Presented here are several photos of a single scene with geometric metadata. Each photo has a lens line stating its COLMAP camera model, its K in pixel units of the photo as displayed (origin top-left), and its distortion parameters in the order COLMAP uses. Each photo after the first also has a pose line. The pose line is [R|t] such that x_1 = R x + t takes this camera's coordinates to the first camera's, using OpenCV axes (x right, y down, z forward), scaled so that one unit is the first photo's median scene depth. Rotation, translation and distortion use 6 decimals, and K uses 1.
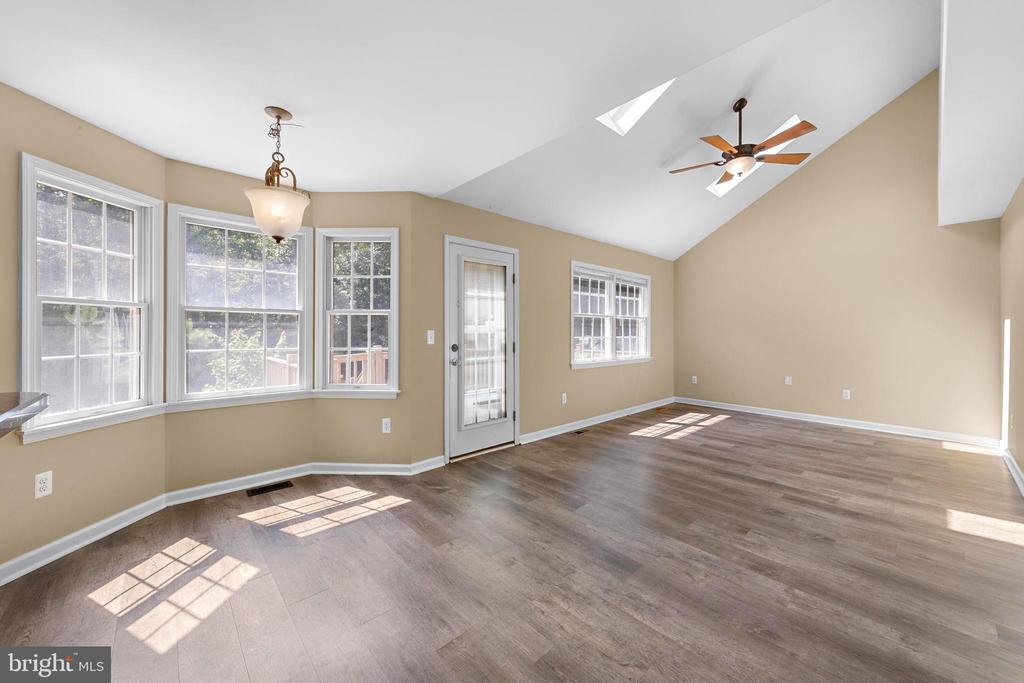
lens RADIAL K [[381.1, 0, 519.7], [0, 381.1, 329.3], [0, 0, 1]] dist [0.007439, 0.000015]
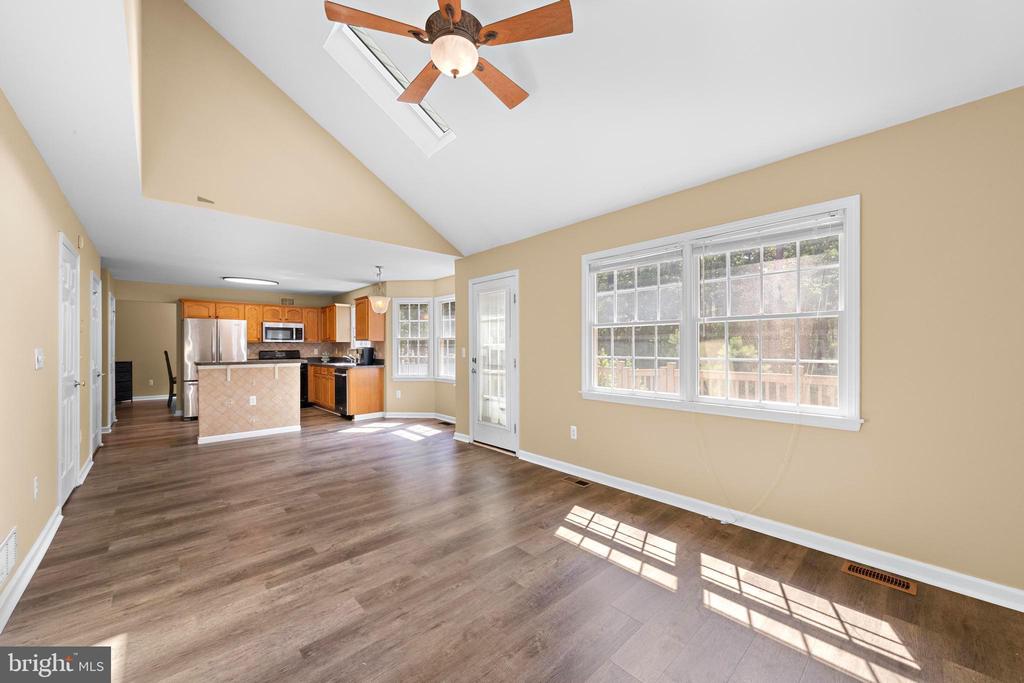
lens RADIAL K [[387.6, 0, 513.3], [0, 387.6, 346.5], [0, 0, 1]] dist [0.001589, -0.000068]
pose [[-0.005532, -0.005374, -0.999970, 1.219809], [0.006709, 0.999963, -0.005411, 0.006206], [0.999962, -0.006739, -0.005496, 1.152446]]
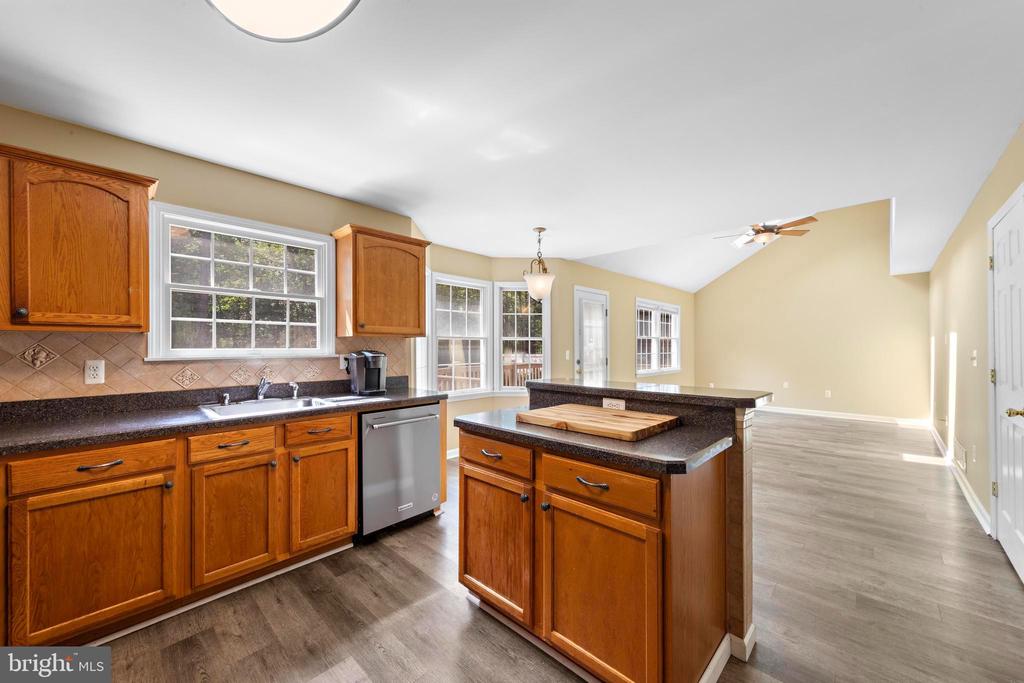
lens RADIAL K [[383.8, 0, 511.1], [0, 383.8, 346.5], [0, 0, 1]] dist [-0.000127, -0.000021]
pose [[0.998627, -0.006104, 0.052037, -0.508404], [0.005958, 0.999978, 0.002969, -0.016951], [-0.052053, -0.002655, 0.998641, -0.456390]]
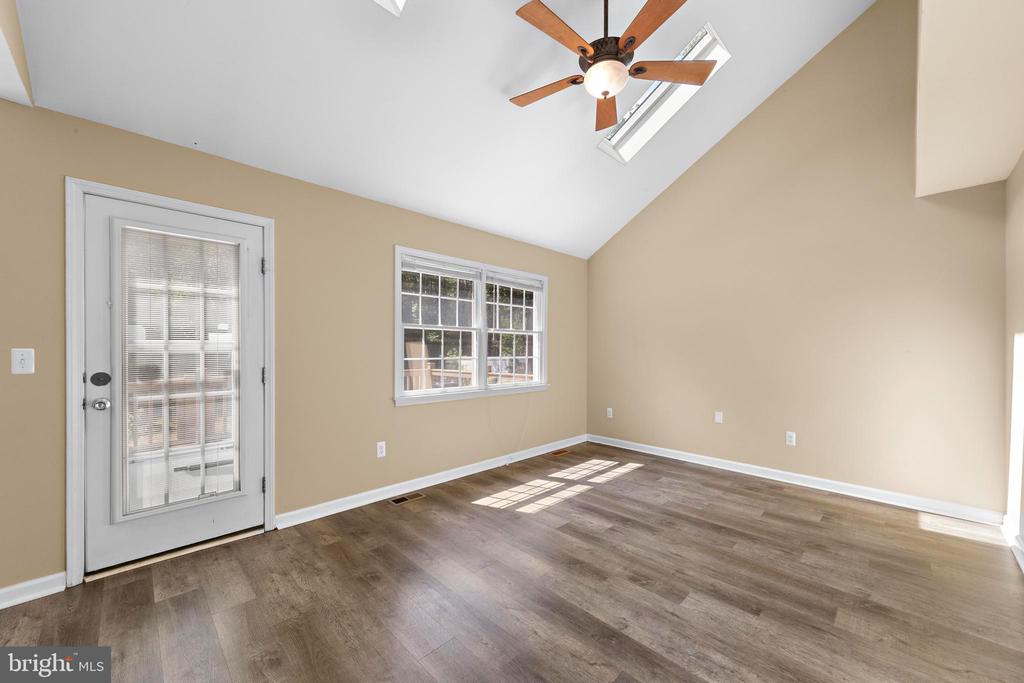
lens RADIAL K [[384.8, 0, 515.2], [0, 384.8, 351.0], [0, 0, 1]] dist [0.002737, 0.000056]
pose [[0.999624, 0.000022, 0.027428, 0.440387], [-0.000228, 0.999972, 0.007493, 0.001613], [-0.027427, -0.007496, 0.999596, 0.408698]]
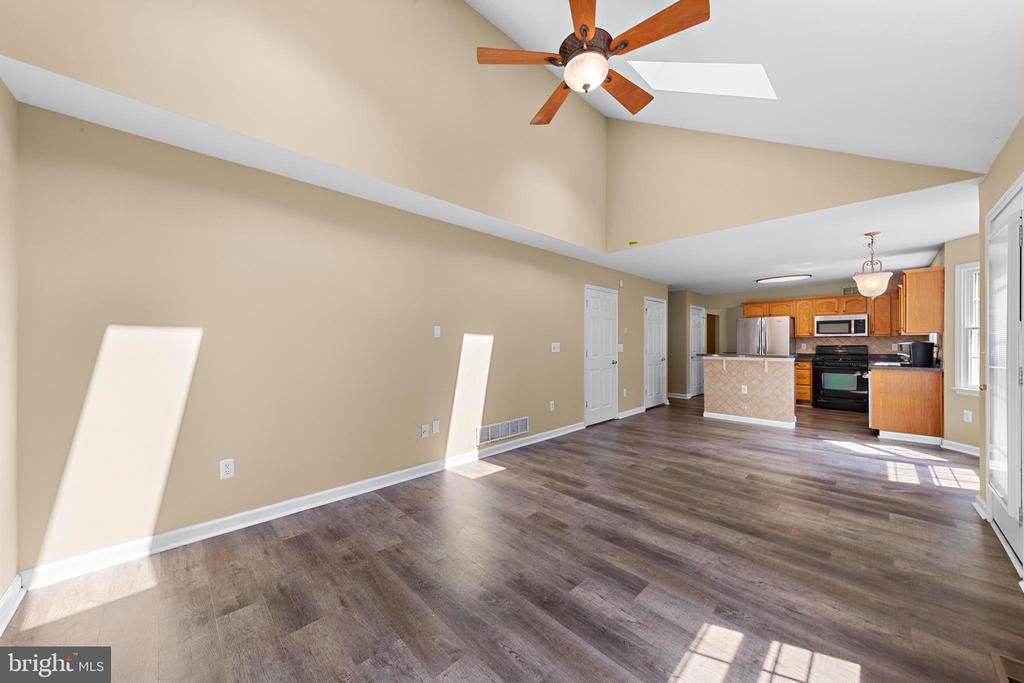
lens RADIAL K [[354.5, 0, 513.2], [0, 354.5, 343.9], [0, 0, 1]] dist [0.000205, -0.000038]
pose [[-0.999810, -0.001838, -0.019396, 0.745510], [-0.001800, 0.999996, -0.001978, 0.007078], [0.019399, -0.001943, -0.999810, 1.657495]]
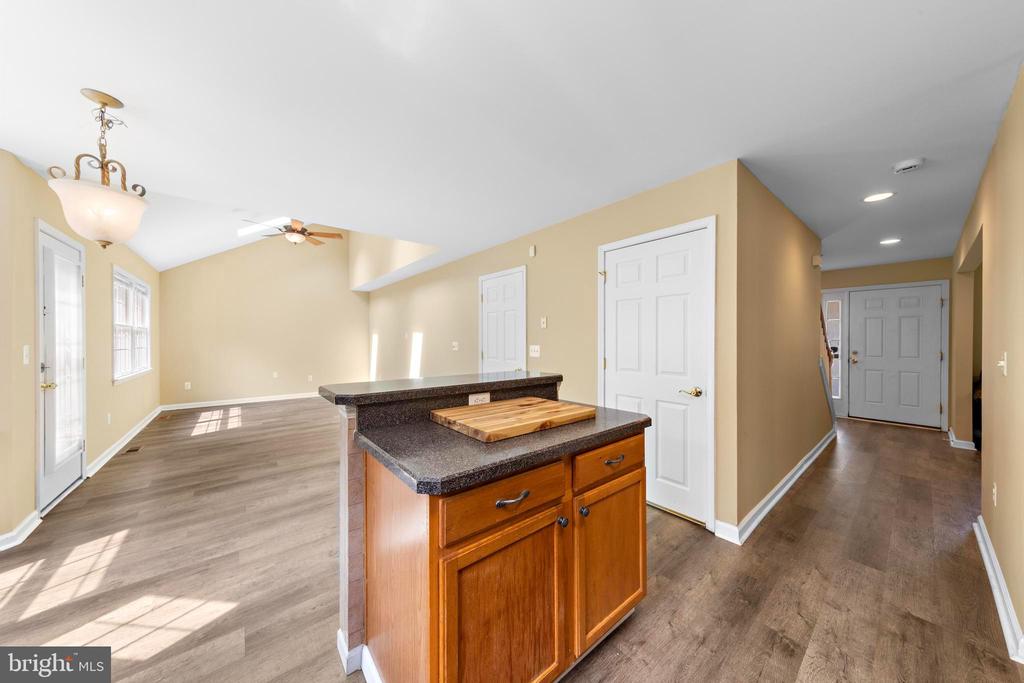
lens RADIAL K [[334.2, 0, 512.0], [0, 334.2, 341.5], [0, 0, 1]] dist [0.006069, 0.000008]
pose [[0.066104, -0.008665, 0.997775, -0.793200], [-0.005612, 0.999943, 0.009055, -0.015760], [-0.997797, -0.006198, 0.066052, 0.013947]]
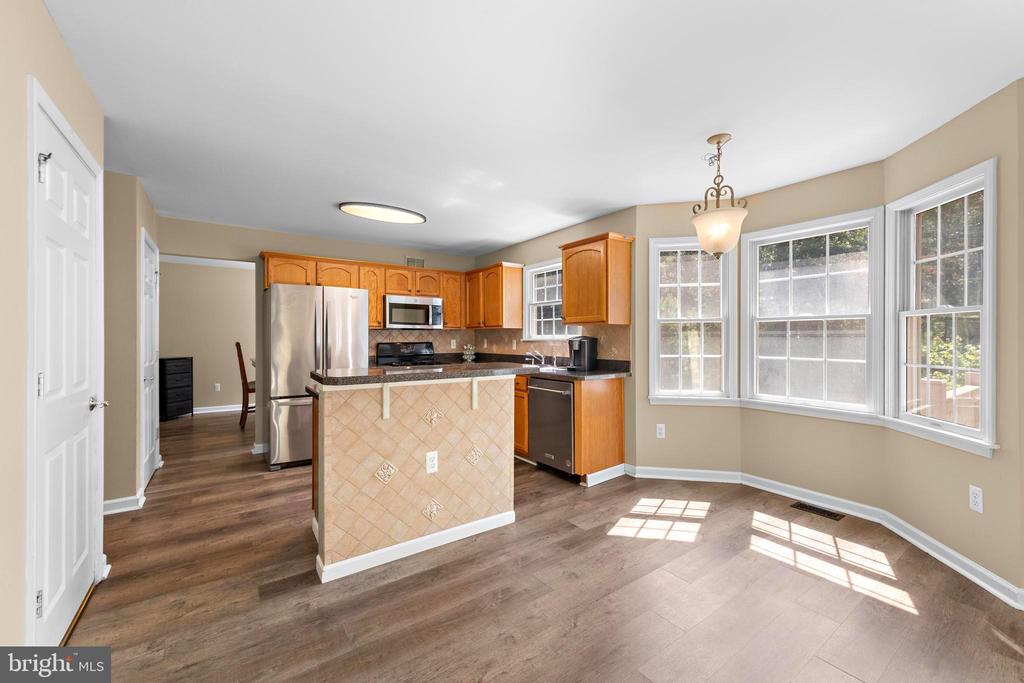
lens RADIAL K [[409.9, 0, 516.0], [0, 409.9, 340.6], [0, 0, 1]] dist [0.002506, 0.000144]
pose [[-0.131320, 0.001295, -0.991339, 0.353561], [0.003772, 0.999993, 0.000807, 0.002024], [0.991333, -0.003633, -0.131324, 0.345421]]
